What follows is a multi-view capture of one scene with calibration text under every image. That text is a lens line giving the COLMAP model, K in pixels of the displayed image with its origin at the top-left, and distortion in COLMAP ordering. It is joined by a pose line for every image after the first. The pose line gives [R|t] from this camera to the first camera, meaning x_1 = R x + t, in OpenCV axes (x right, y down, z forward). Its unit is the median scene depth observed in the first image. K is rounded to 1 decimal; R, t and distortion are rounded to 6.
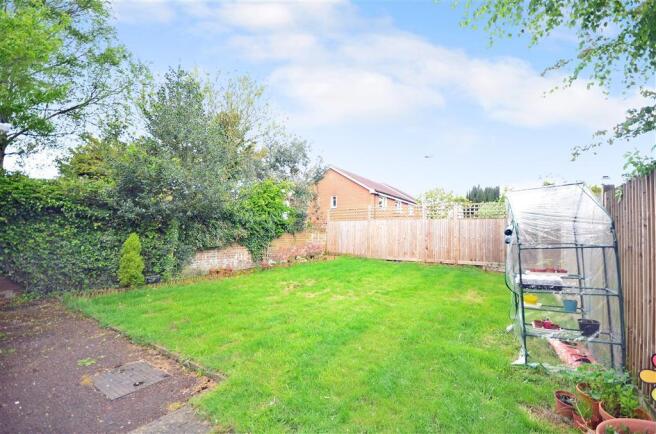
lens RADIAL K [[289.4, 0, 328.9], [0, 289.4, 217.1], [0, 0, 1]] dist [-0.009977, -0.000943]
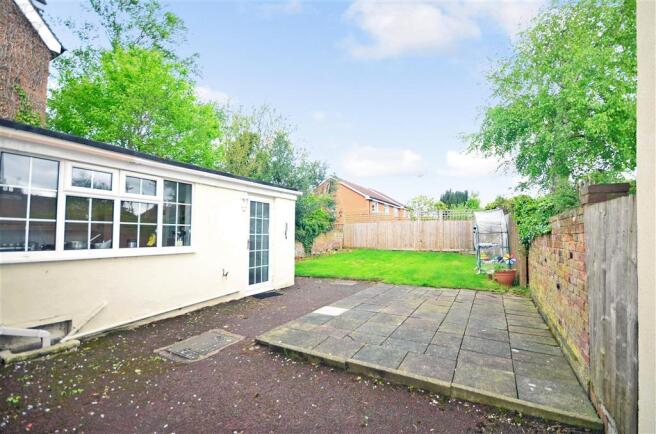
lens RADIAL K [[293.5, 0, 327.0], [0, 293.5, 222.3], [0, 0, 1]] dist [0.000612, 0.000020]
pose [[0.995944, -0.015881, 0.088567, -0.230426], [0.014383, 0.999743, 0.017521, -0.017073], [-0.088823, -0.016176, 0.995916, -0.374620]]
